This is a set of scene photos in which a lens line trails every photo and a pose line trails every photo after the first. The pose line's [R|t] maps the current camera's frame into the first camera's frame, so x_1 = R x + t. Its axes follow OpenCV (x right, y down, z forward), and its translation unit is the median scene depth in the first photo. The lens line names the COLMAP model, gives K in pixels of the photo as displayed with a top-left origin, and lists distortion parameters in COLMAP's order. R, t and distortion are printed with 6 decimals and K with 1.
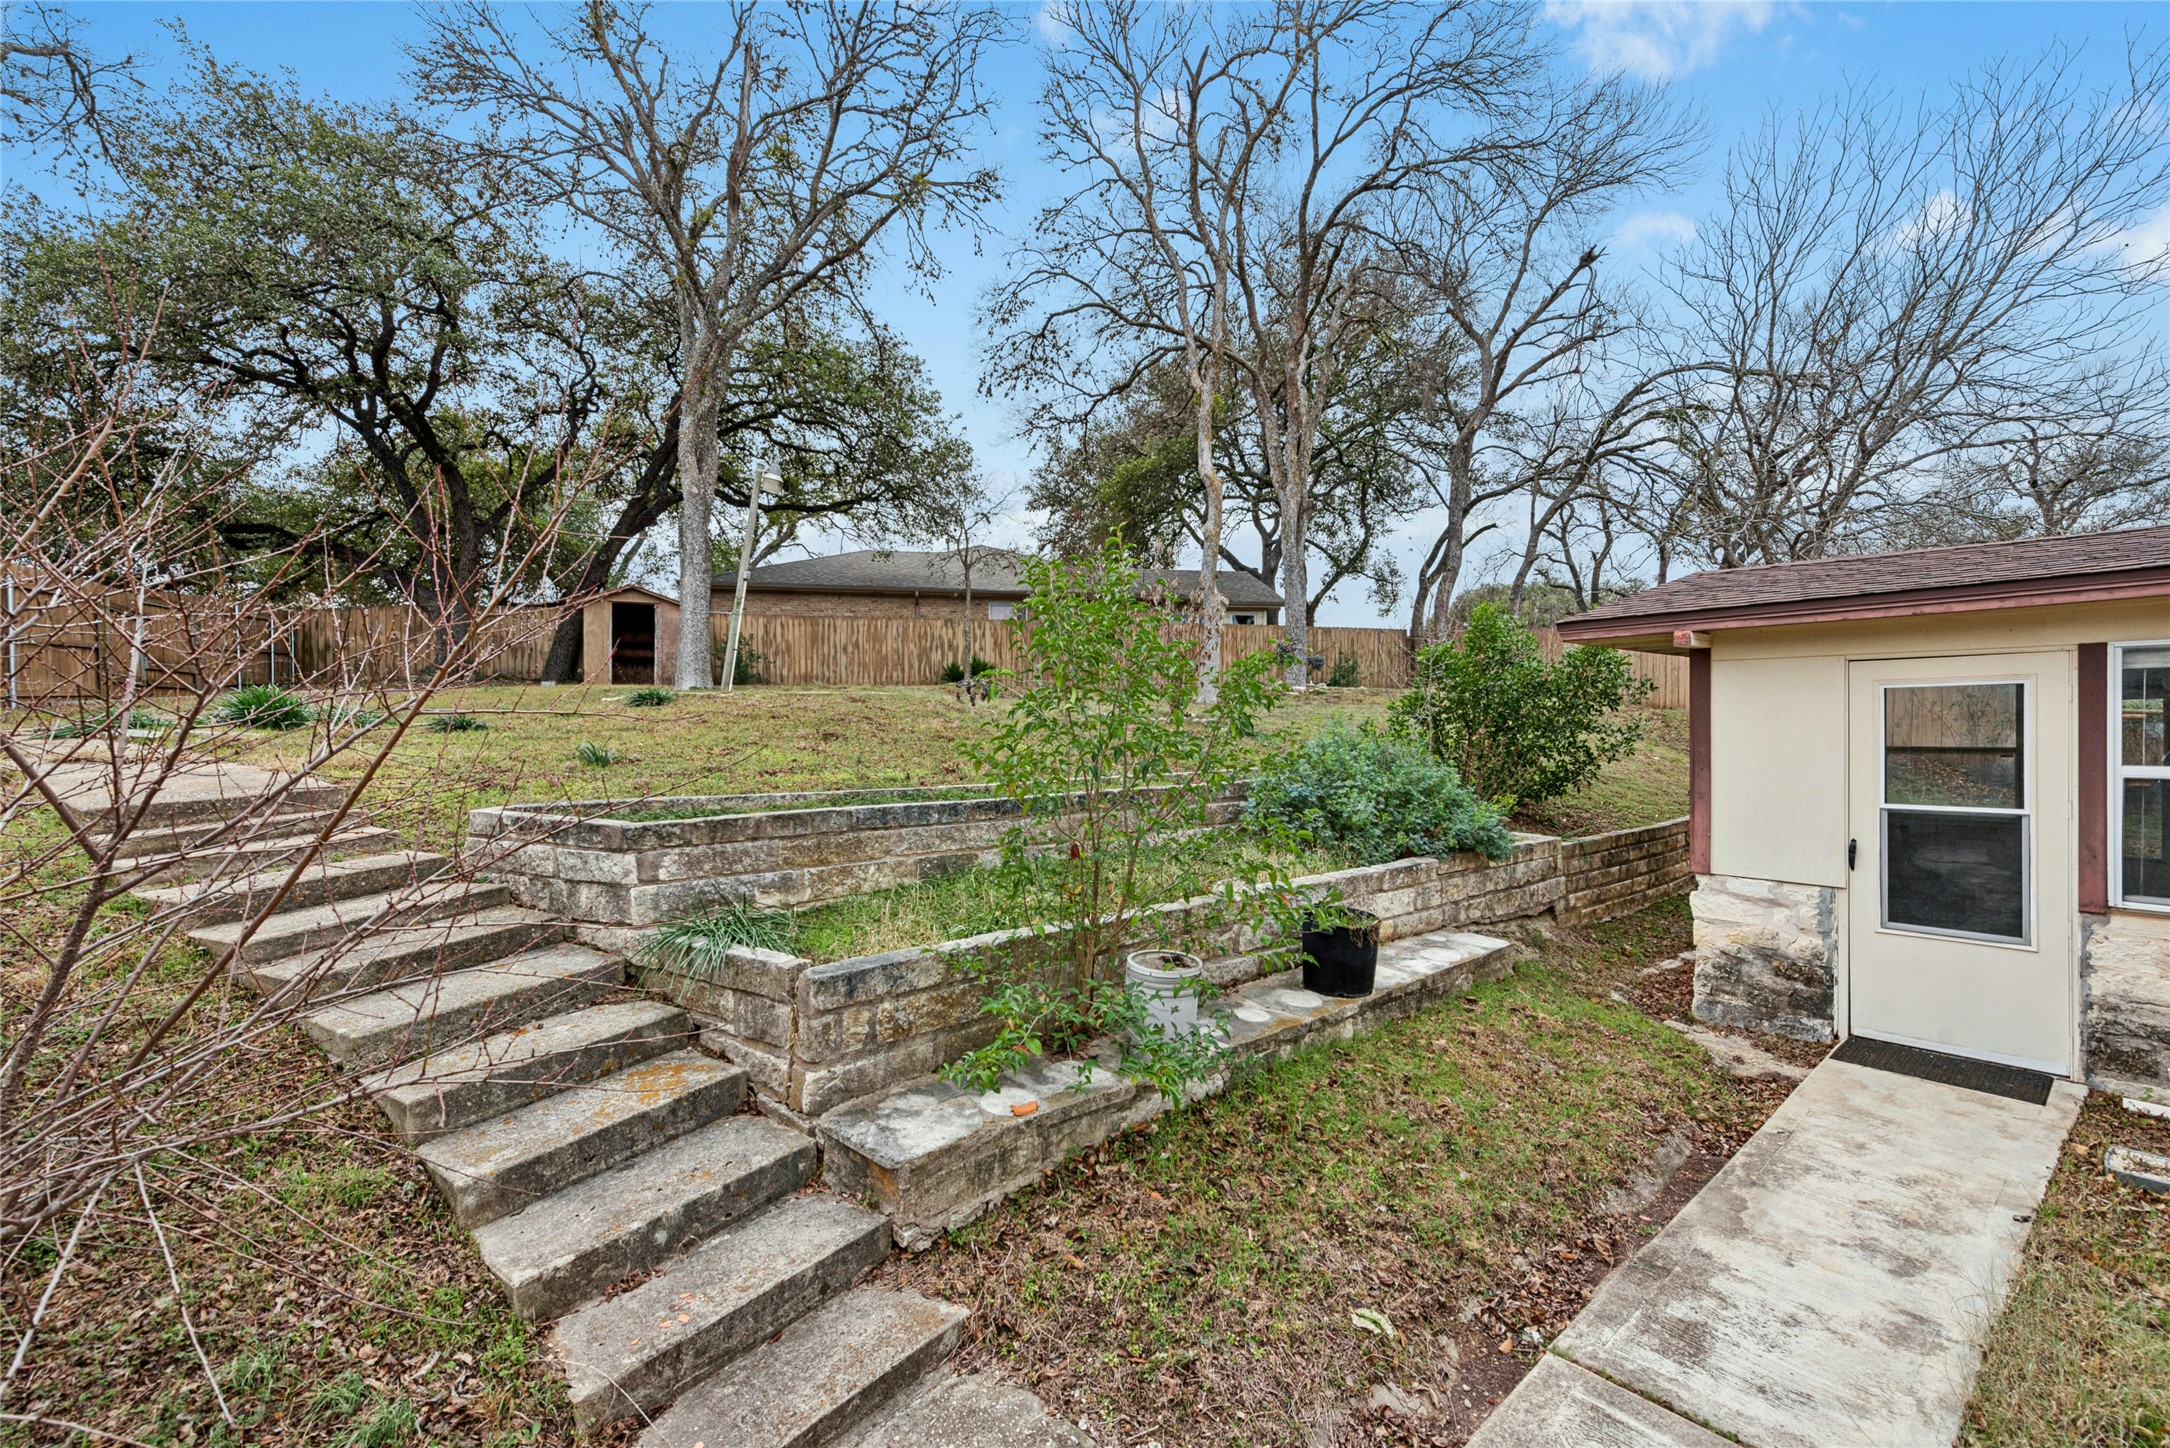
lens RADIAL K [[901.5, 0, 1087.0], [0, 901.5, 728.8], [0, 0, 1]] dist [0.006757, -0.004866]
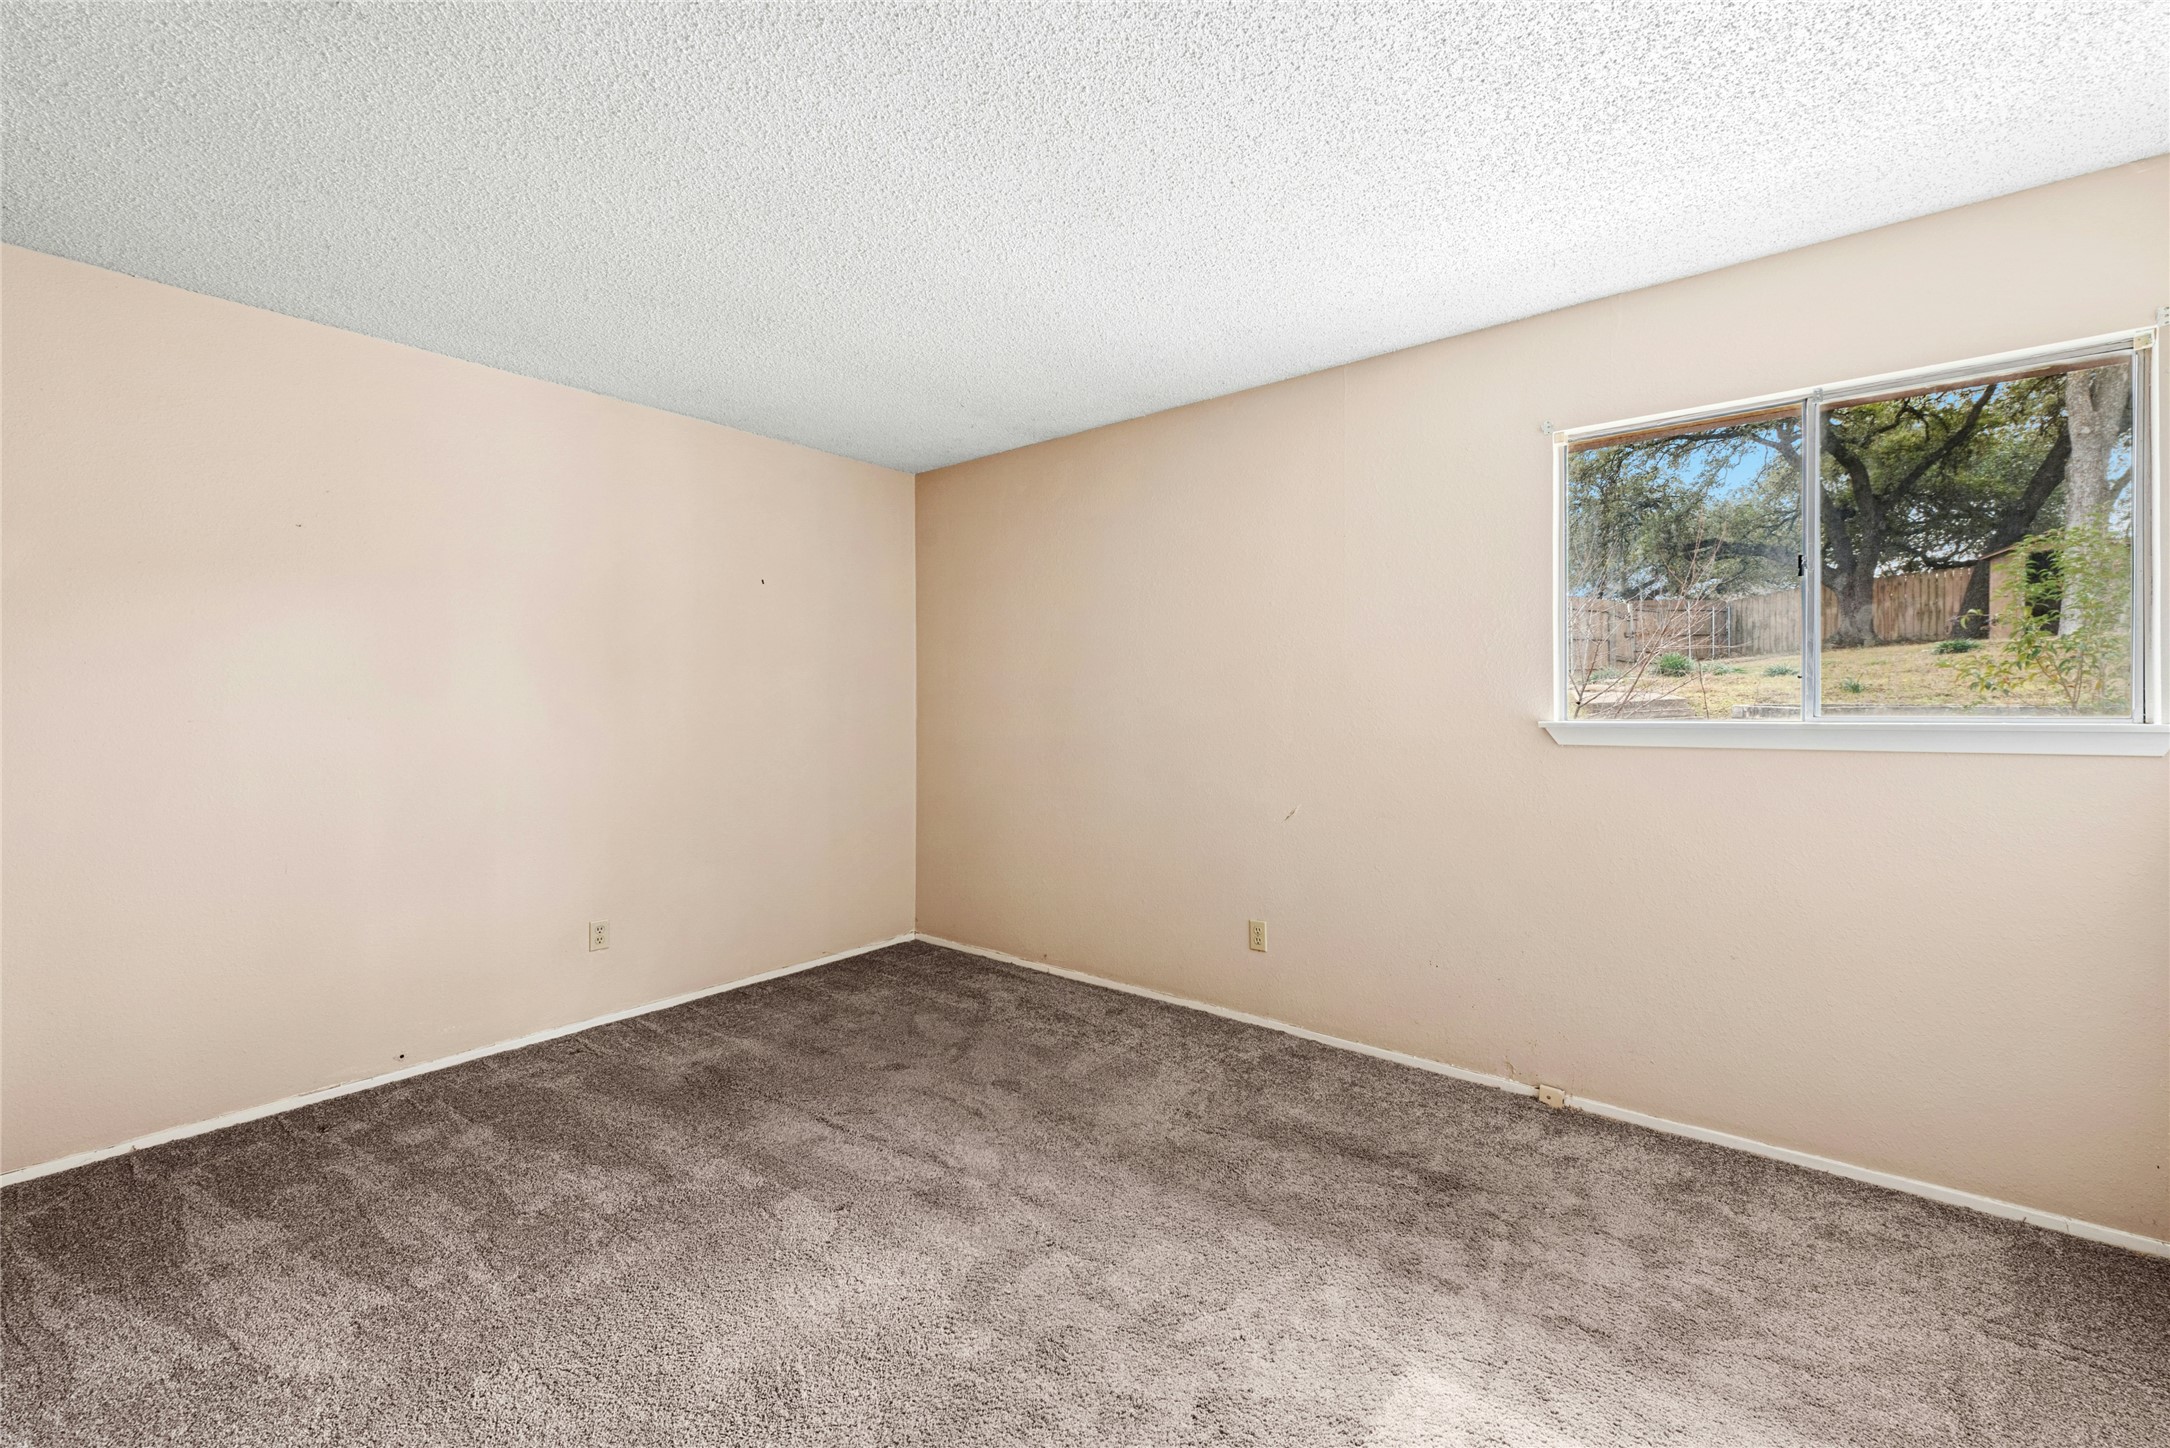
lens RADIAL K [[901.5, 0, 1094.5], [0, 901.5, 704.1], [0, 0, 1]] dist [0.006757, -0.004866]
pose [[0.199325, 0.006975, -0.979909, 0.252618], [-0.003171, 0.999974, 0.006473, 0.021498], [0.979928, 0.001817, 0.199342, -0.192546]]
